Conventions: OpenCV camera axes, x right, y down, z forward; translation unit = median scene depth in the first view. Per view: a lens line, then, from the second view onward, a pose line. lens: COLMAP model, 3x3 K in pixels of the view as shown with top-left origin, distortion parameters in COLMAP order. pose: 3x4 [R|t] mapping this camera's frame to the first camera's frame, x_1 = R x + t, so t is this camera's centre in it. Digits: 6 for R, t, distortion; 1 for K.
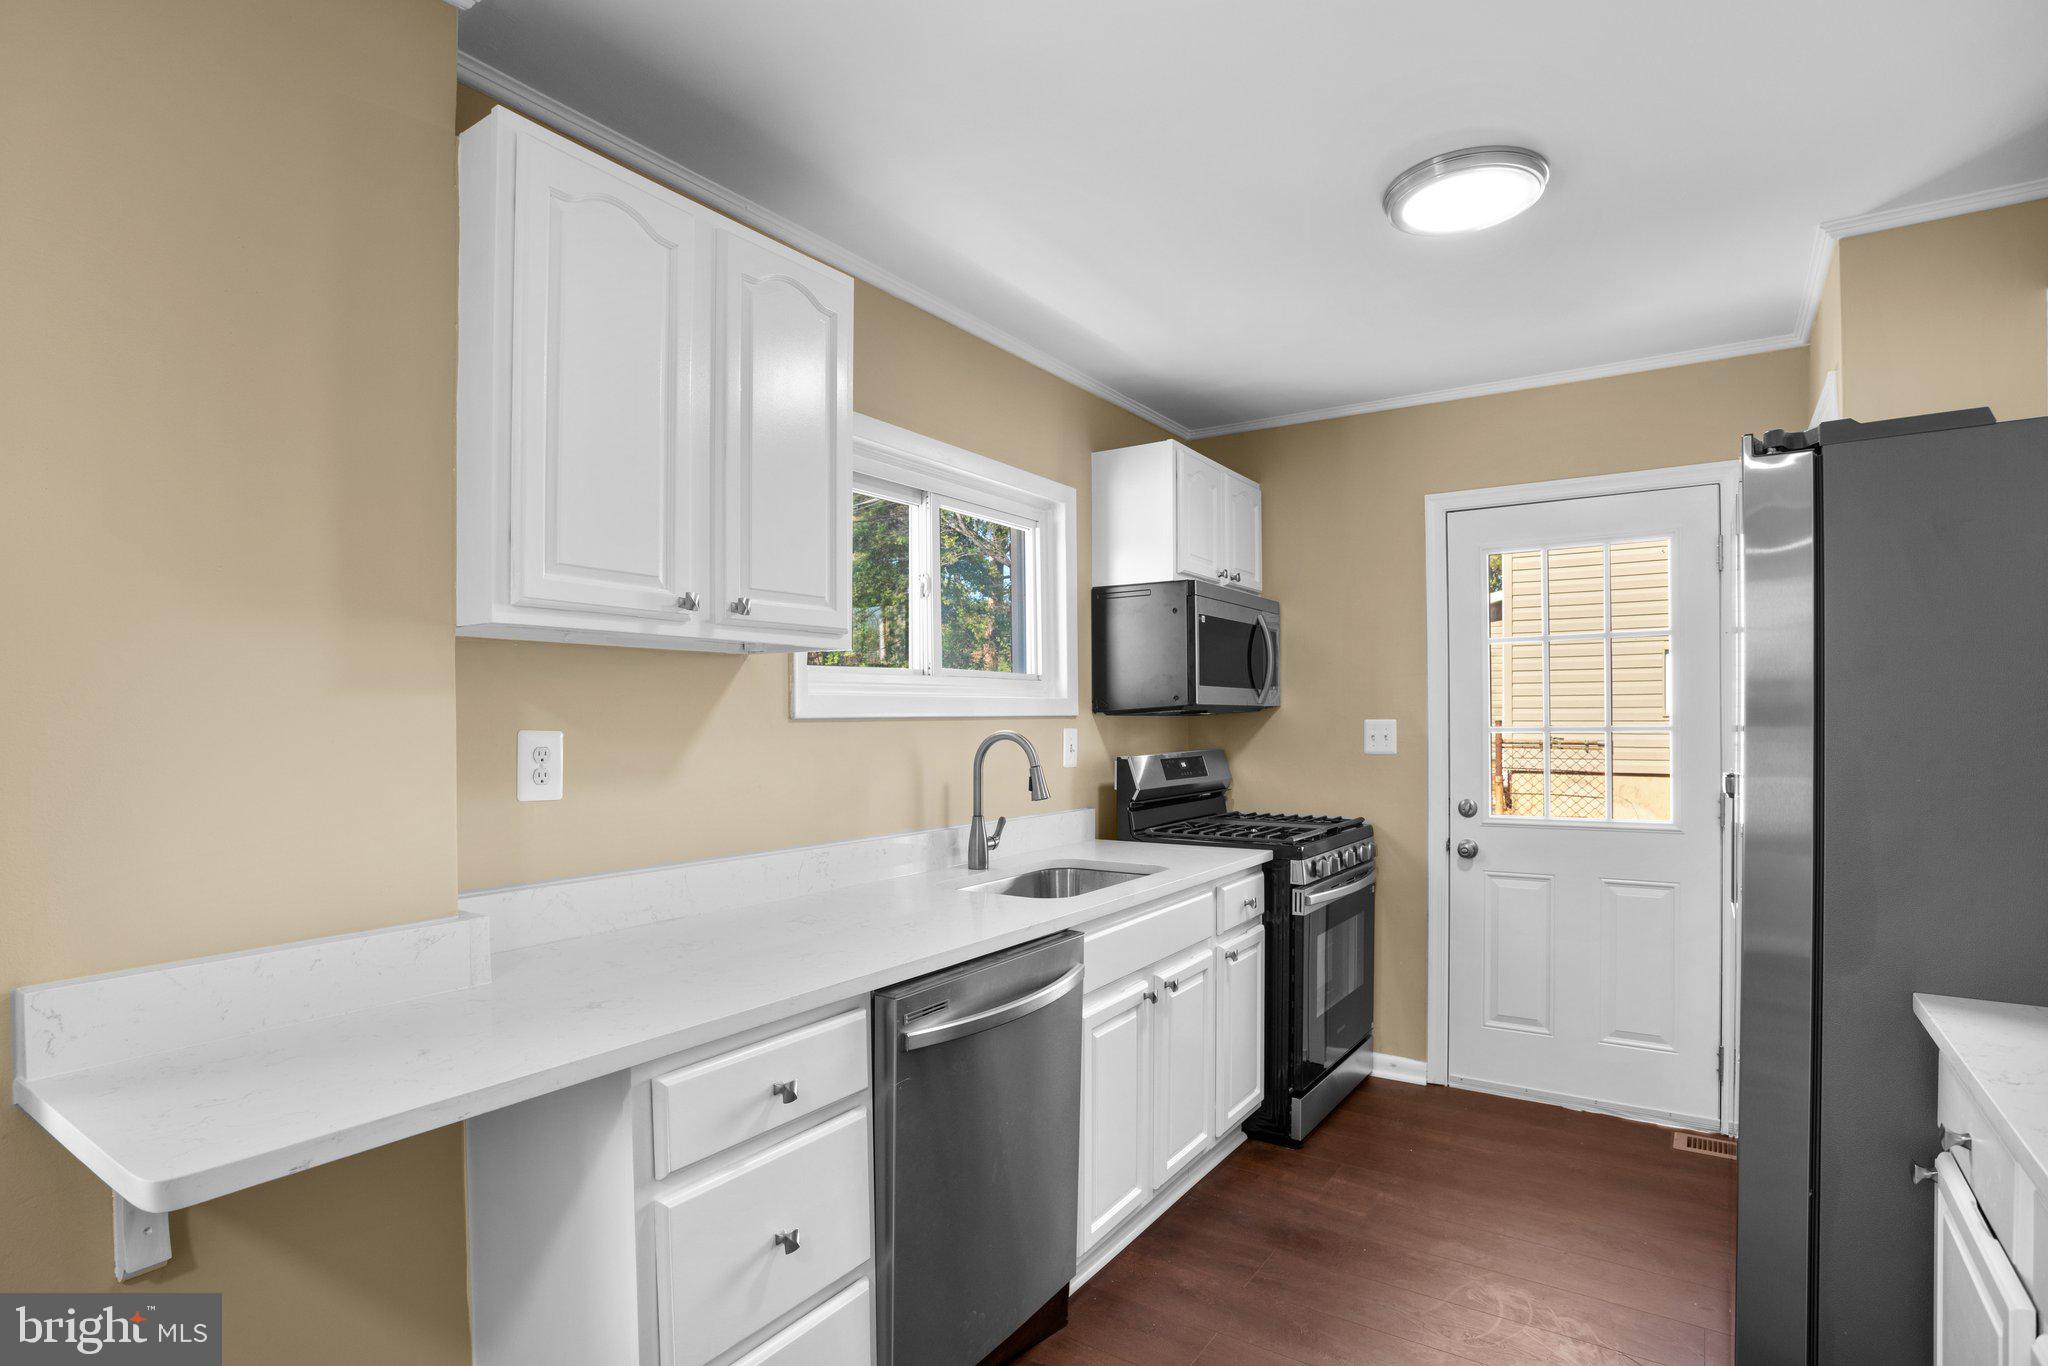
lens RADIAL K [[1013.1, 0, 1025.6], [0, 1013.1, 730.2], [0, 0, 1]] dist [-0.067440, 0.020093]
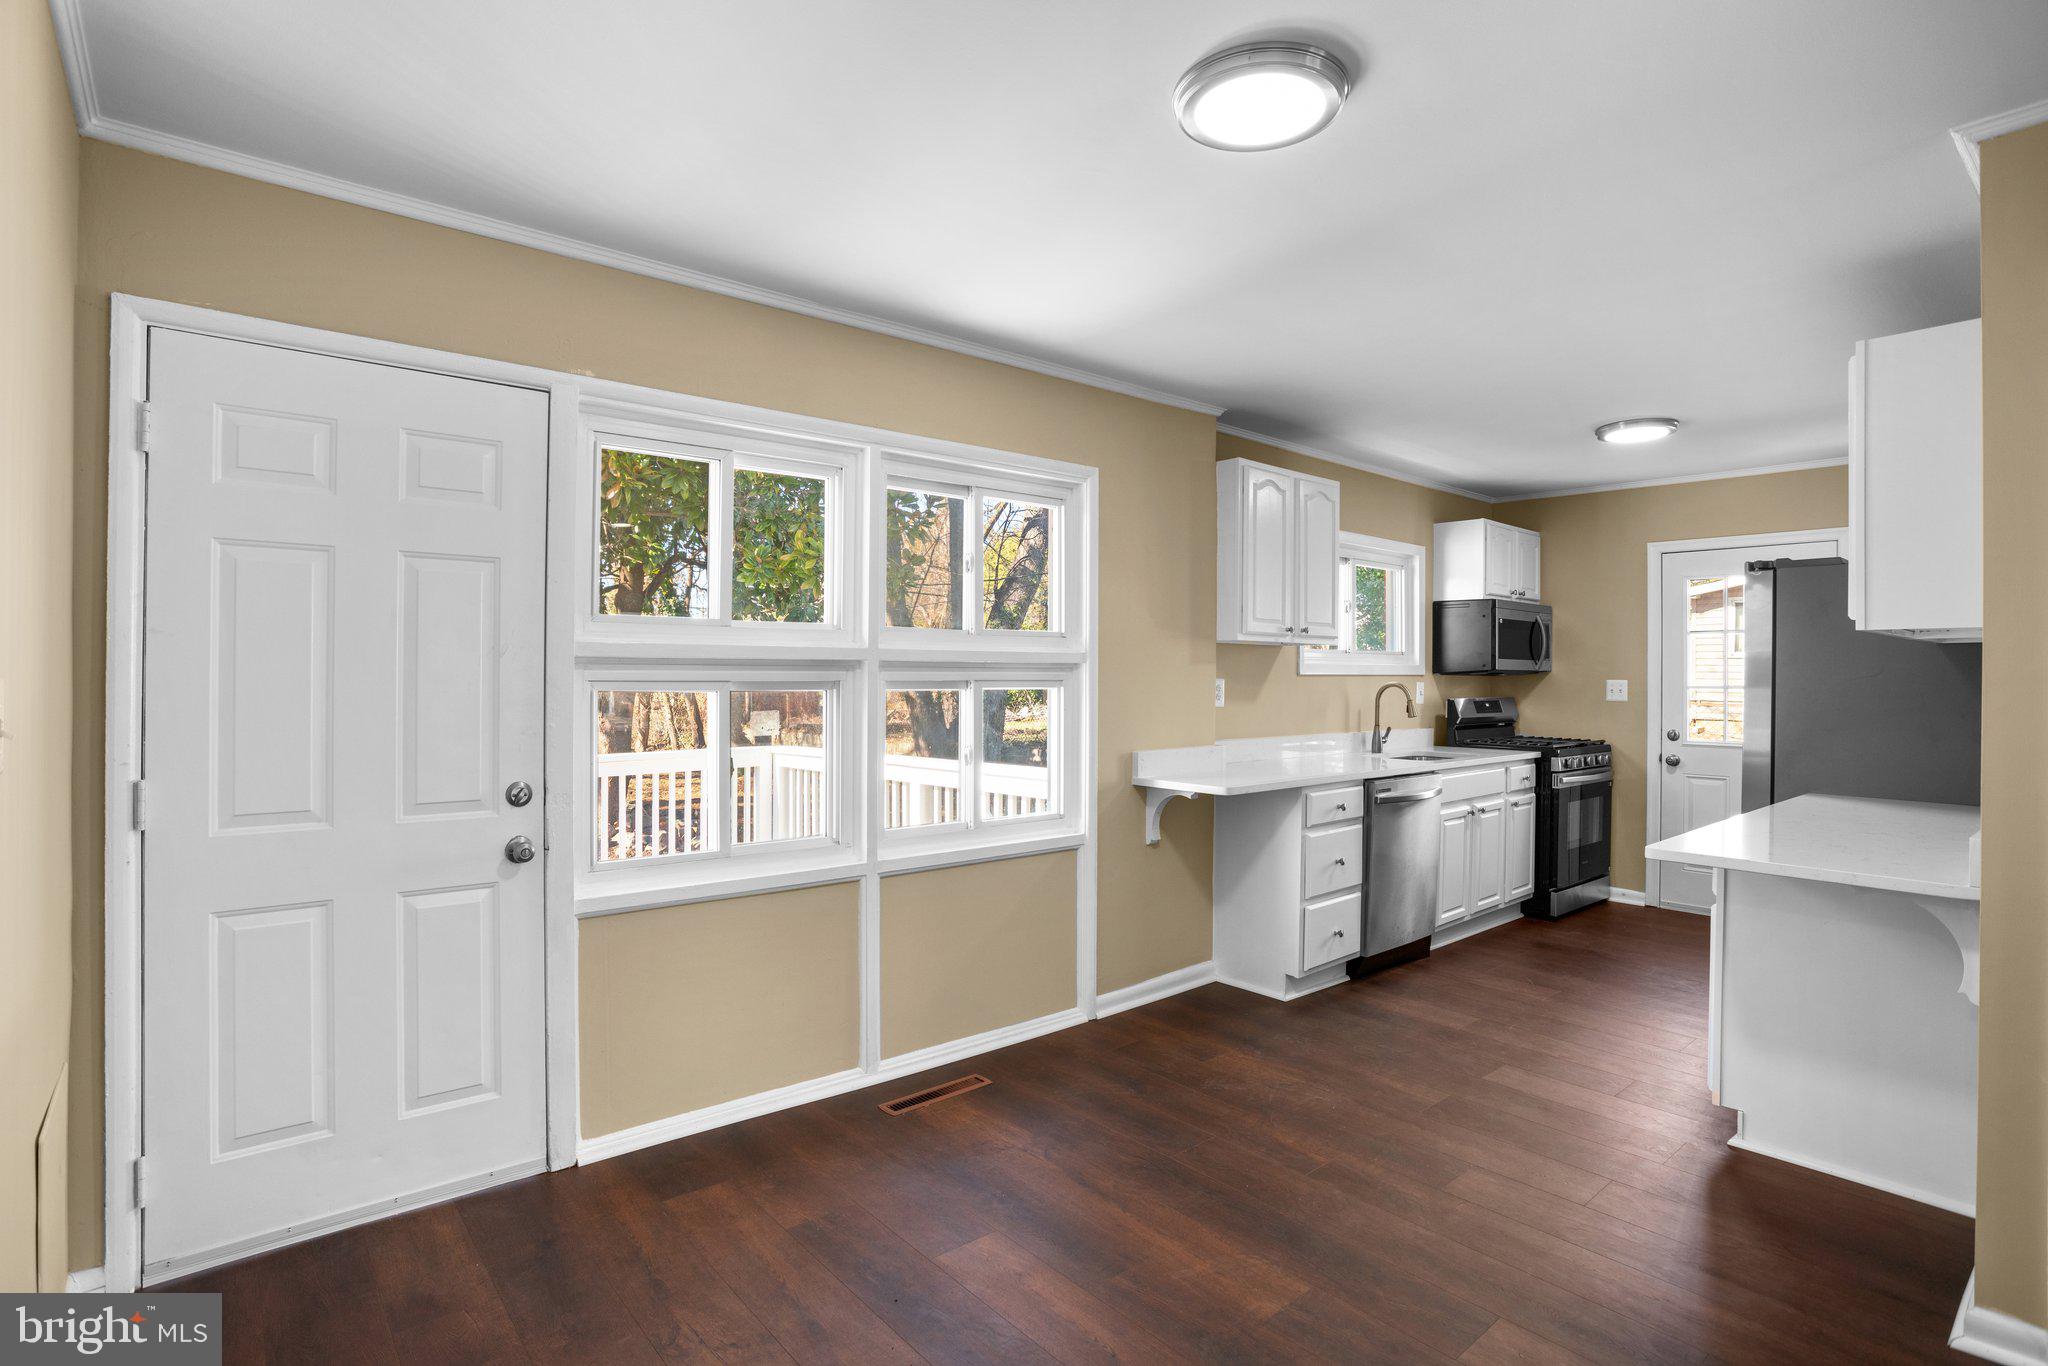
lens RADIAL K [[1019.5, 0, 1020.6], [0, 1019.5, 675.3], [0, 0, 1]] dist [-0.060398, 0.018520]
pose [[0.963950, 0.014159, -0.265706, -0.162139], [-0.016726, 0.999833, -0.007399, 0.011077], [0.265557, 0.011577, 0.964026, -0.902295]]
